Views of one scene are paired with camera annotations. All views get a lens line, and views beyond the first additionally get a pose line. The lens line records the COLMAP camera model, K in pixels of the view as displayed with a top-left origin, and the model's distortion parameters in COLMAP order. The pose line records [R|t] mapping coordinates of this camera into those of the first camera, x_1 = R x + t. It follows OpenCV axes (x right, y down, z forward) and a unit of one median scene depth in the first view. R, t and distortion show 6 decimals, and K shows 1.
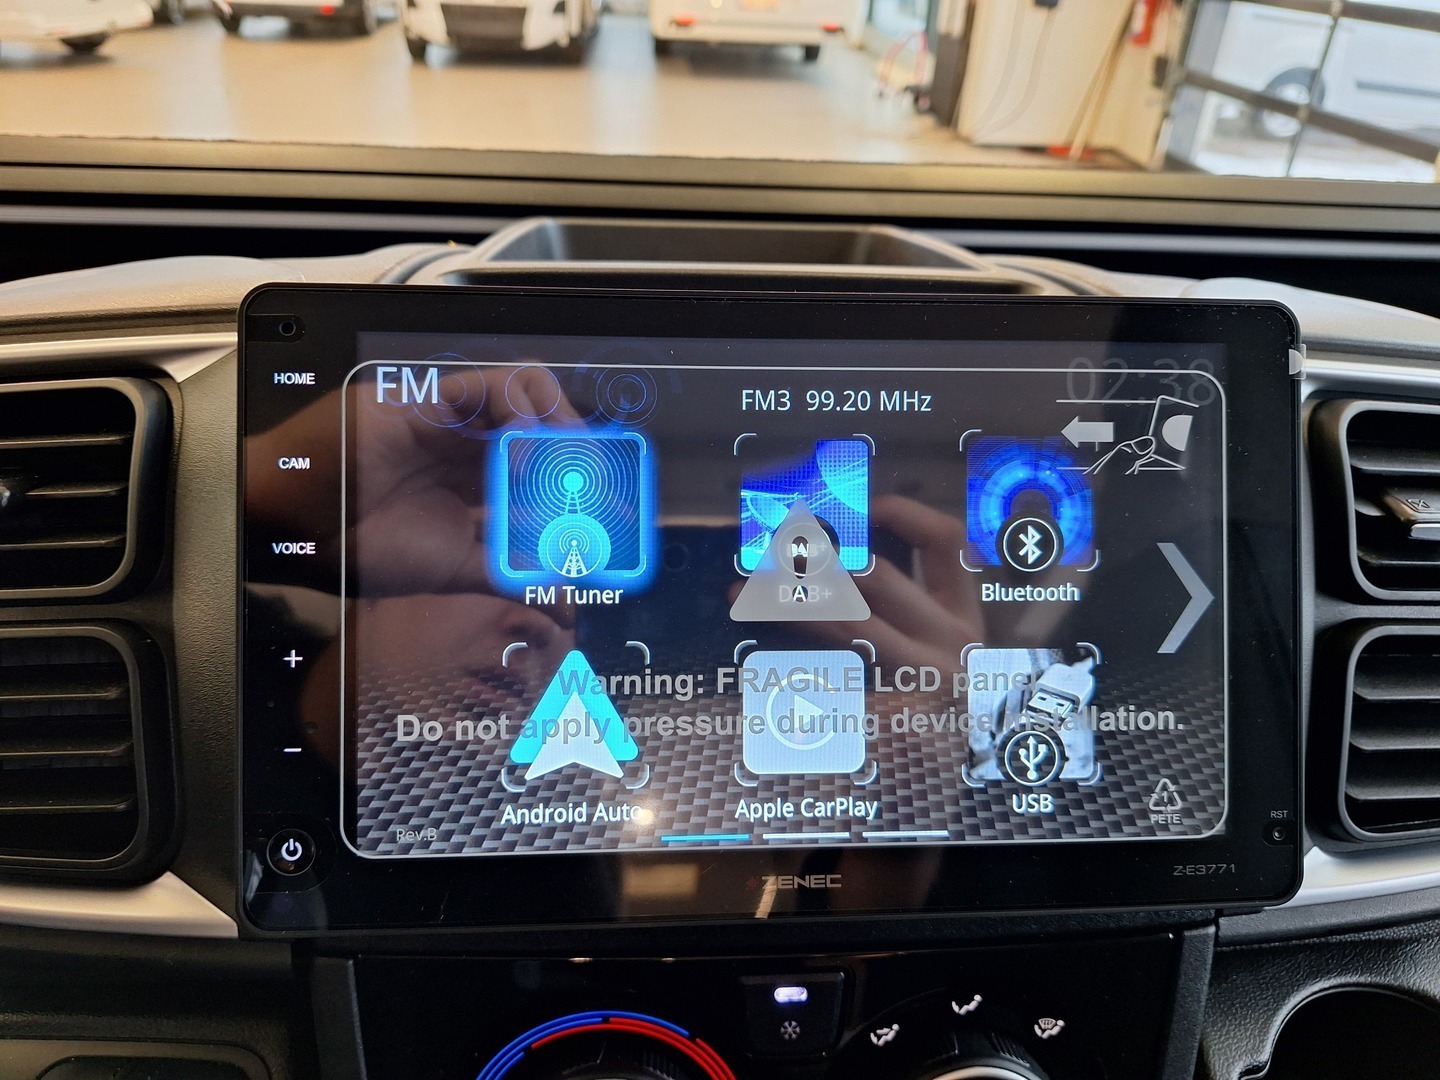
lens RADIAL K [[1024.4, 0, 721.4], [0, 1024.4, 540.5], [0, 0, 1]] dist [0.007992, 0.002277]
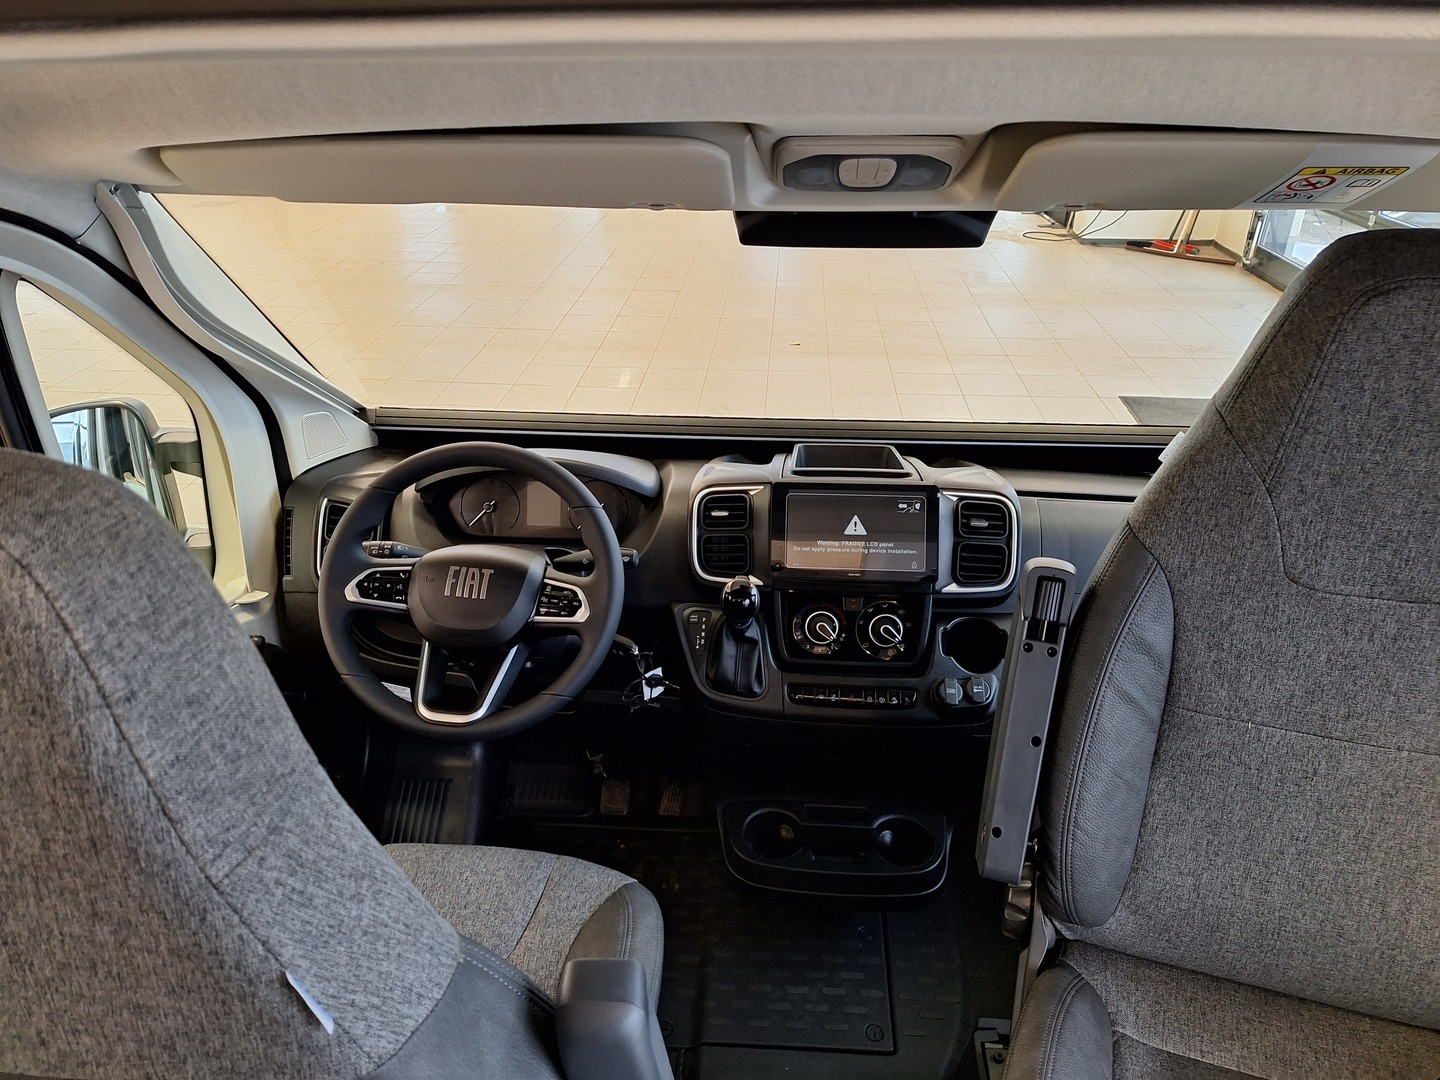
lens RADIAL K [[1024.4, 0, 717.9], [0, 1024.4, 539.9], [0, 0, 1]] dist [0.007992, 0.002277]
pose [[0.990122, 0.021887, -0.138487, 0.105571], [-0.028895, 0.998391, -0.048800, 0.408328], [0.137196, 0.052319, 0.989161, -4.957213]]
